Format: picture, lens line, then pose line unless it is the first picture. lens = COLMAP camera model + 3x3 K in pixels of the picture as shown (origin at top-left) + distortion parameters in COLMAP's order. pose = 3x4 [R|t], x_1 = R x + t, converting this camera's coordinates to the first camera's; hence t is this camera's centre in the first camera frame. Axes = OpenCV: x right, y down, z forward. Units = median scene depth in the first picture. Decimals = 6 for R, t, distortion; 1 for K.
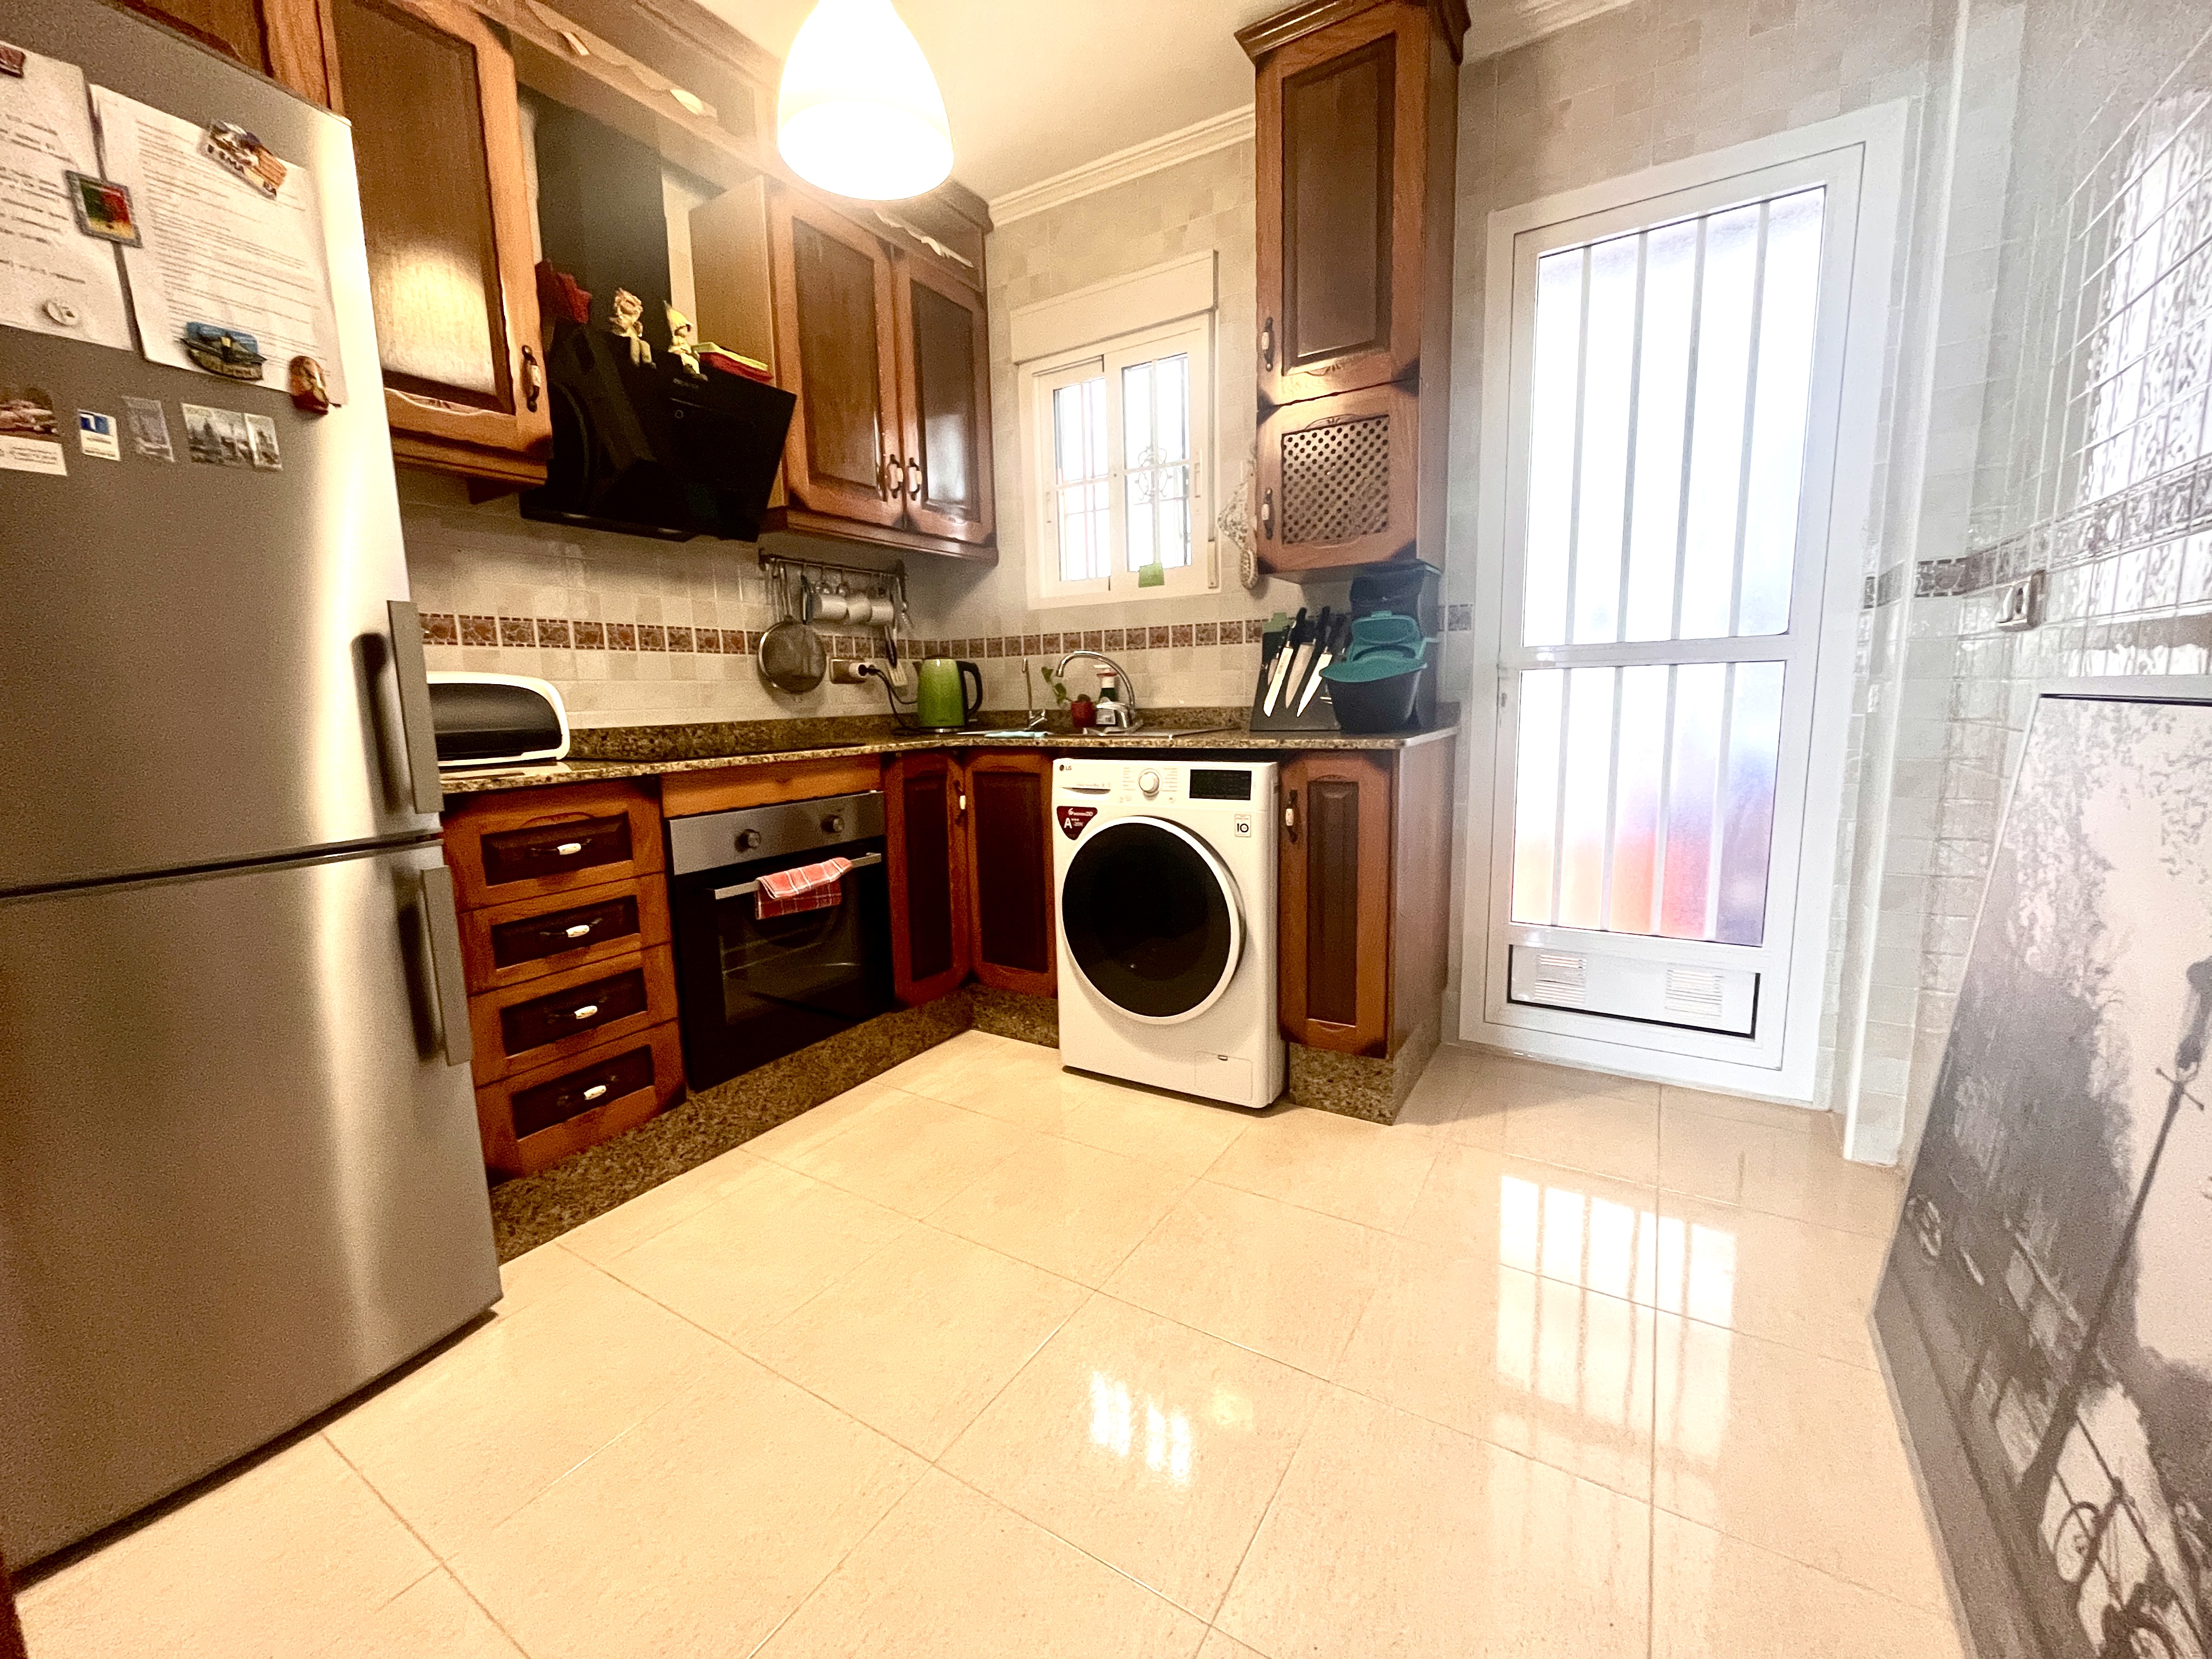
lens RADIAL K [[896.2, 0, 1097.1], [0, 896.2, 827.3], [0, 0, 1]] dist [-0.001571, 0.000173]
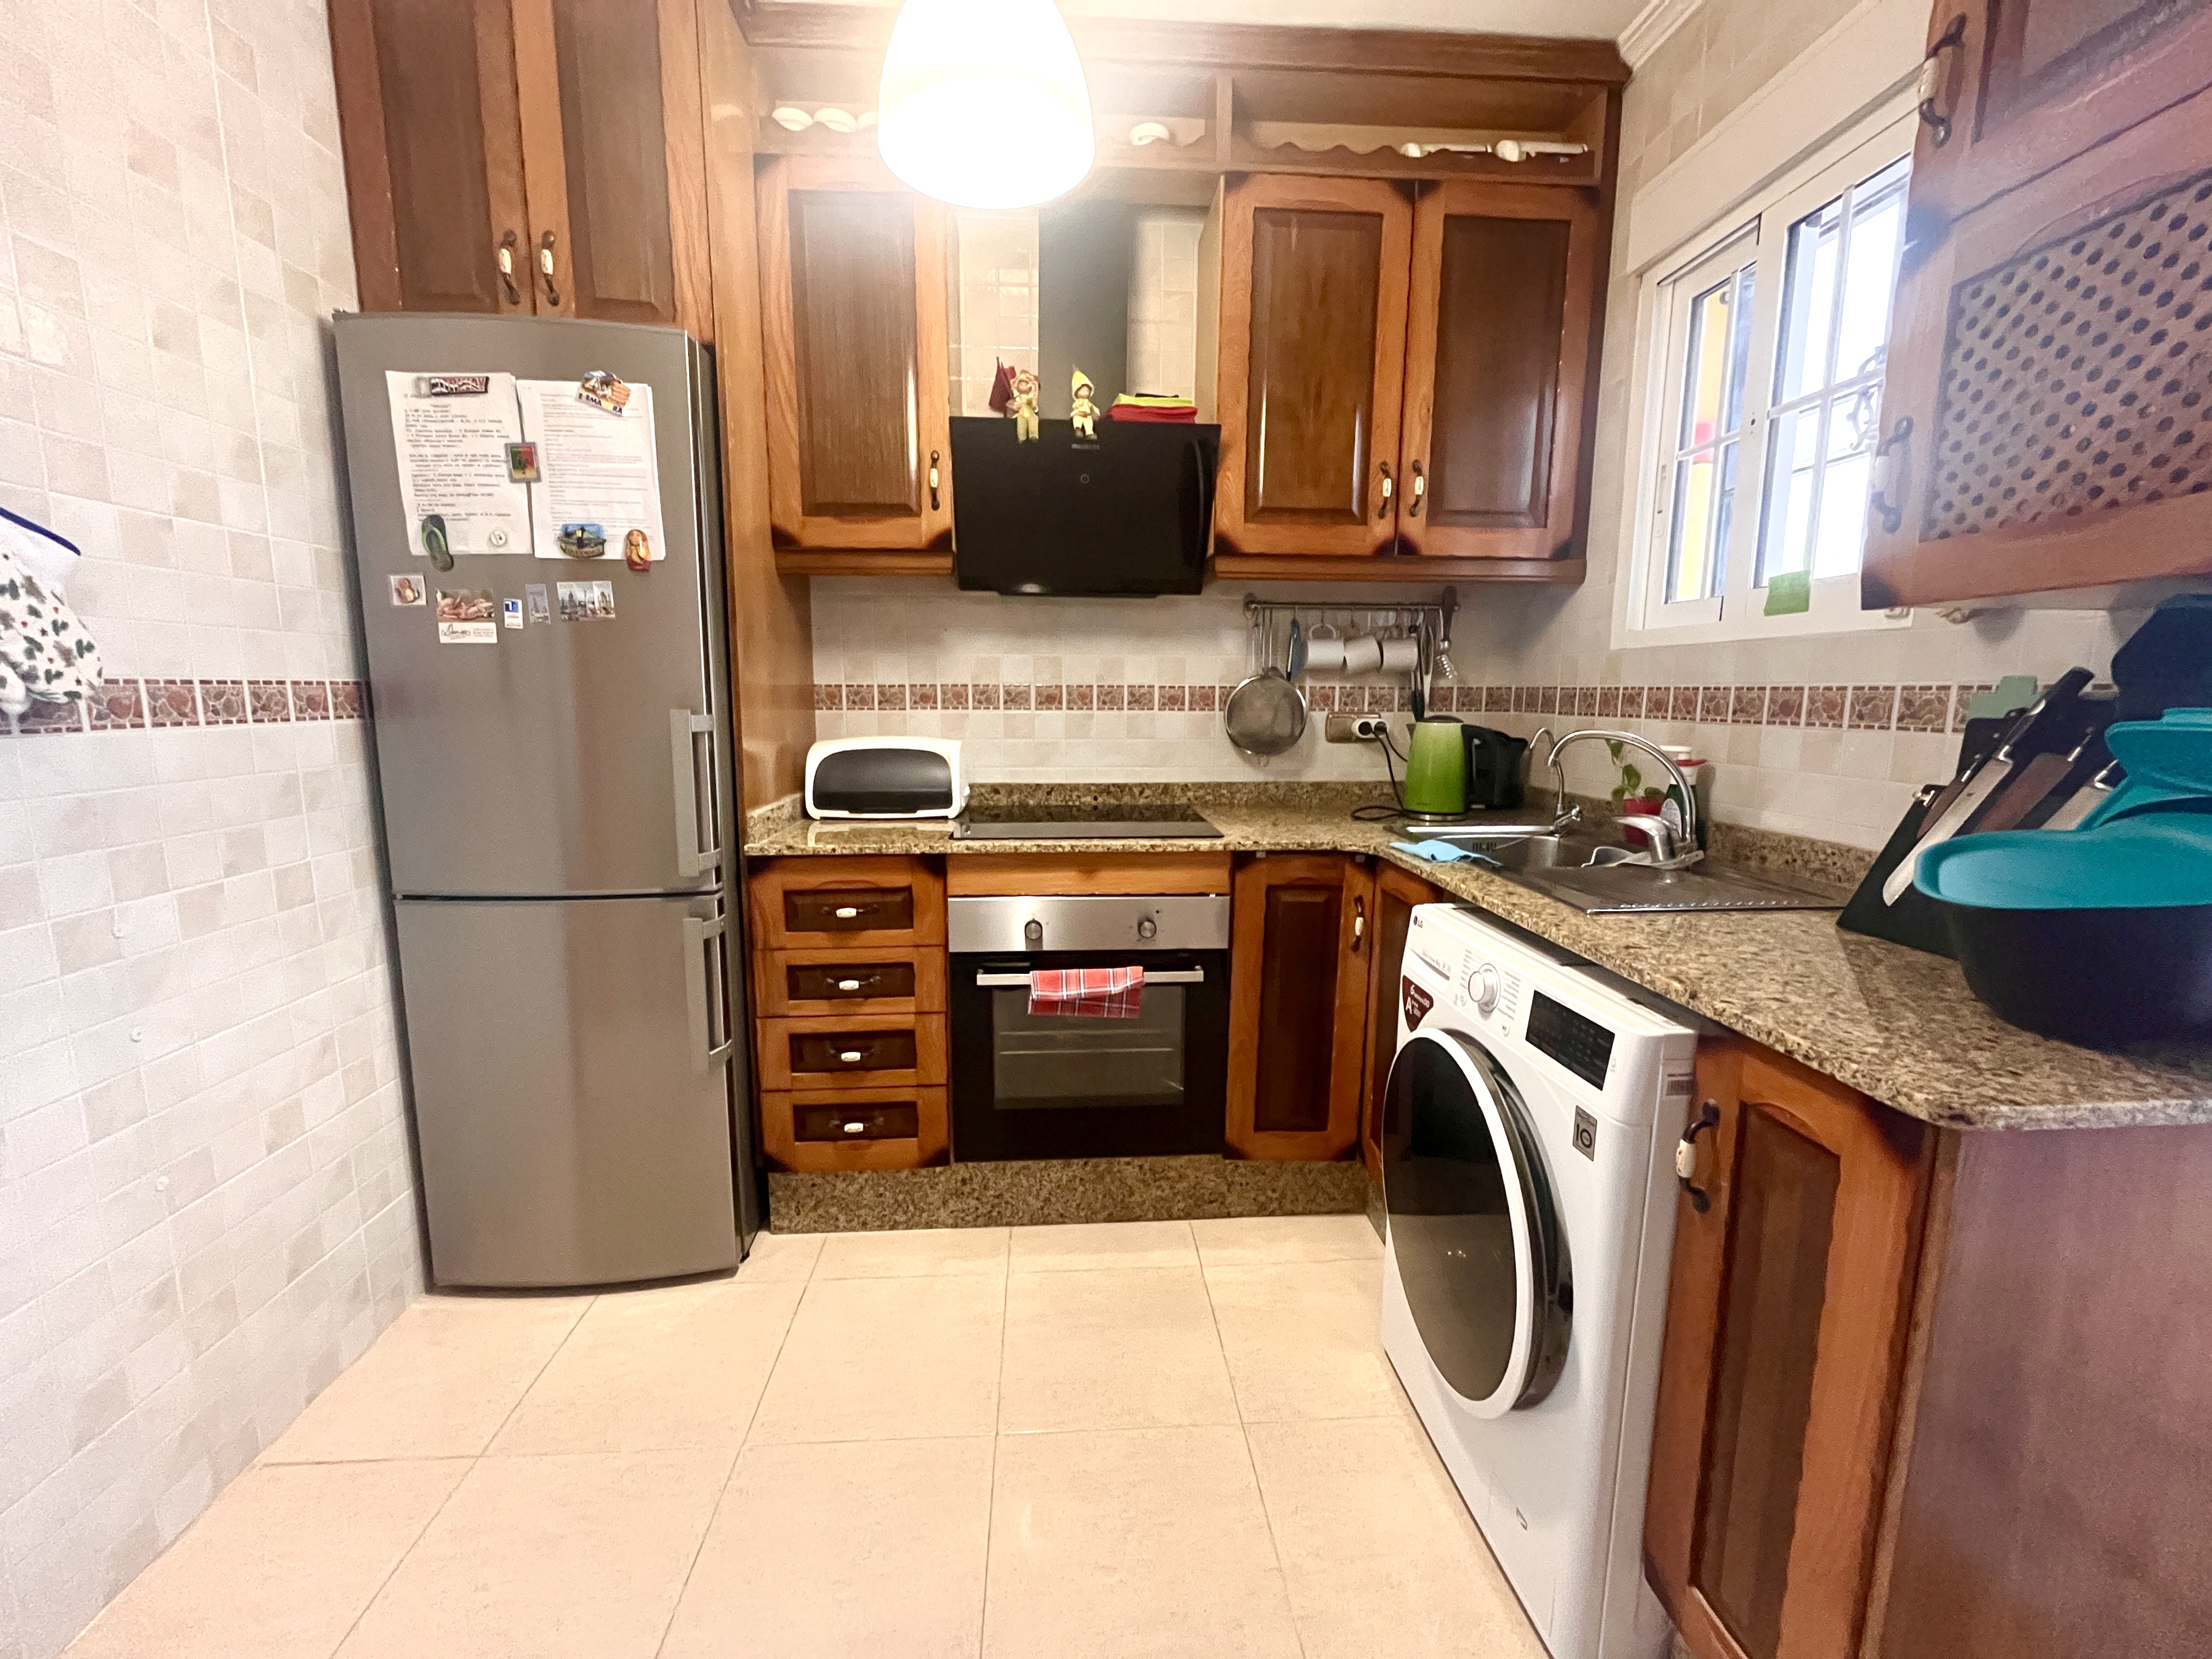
lens RADIAL K [[894.3, 0, 1103.3], [0, 894.3, 828.1], [0, 0, 1]] dist [-0.000146, 0.000101]
pose [[0.583790, 0.149636, -0.797996, 0.381154], [-0.136433, 0.986973, 0.085262, -0.176295], [0.800359, 0.059098, 0.596601, 0.469524]]
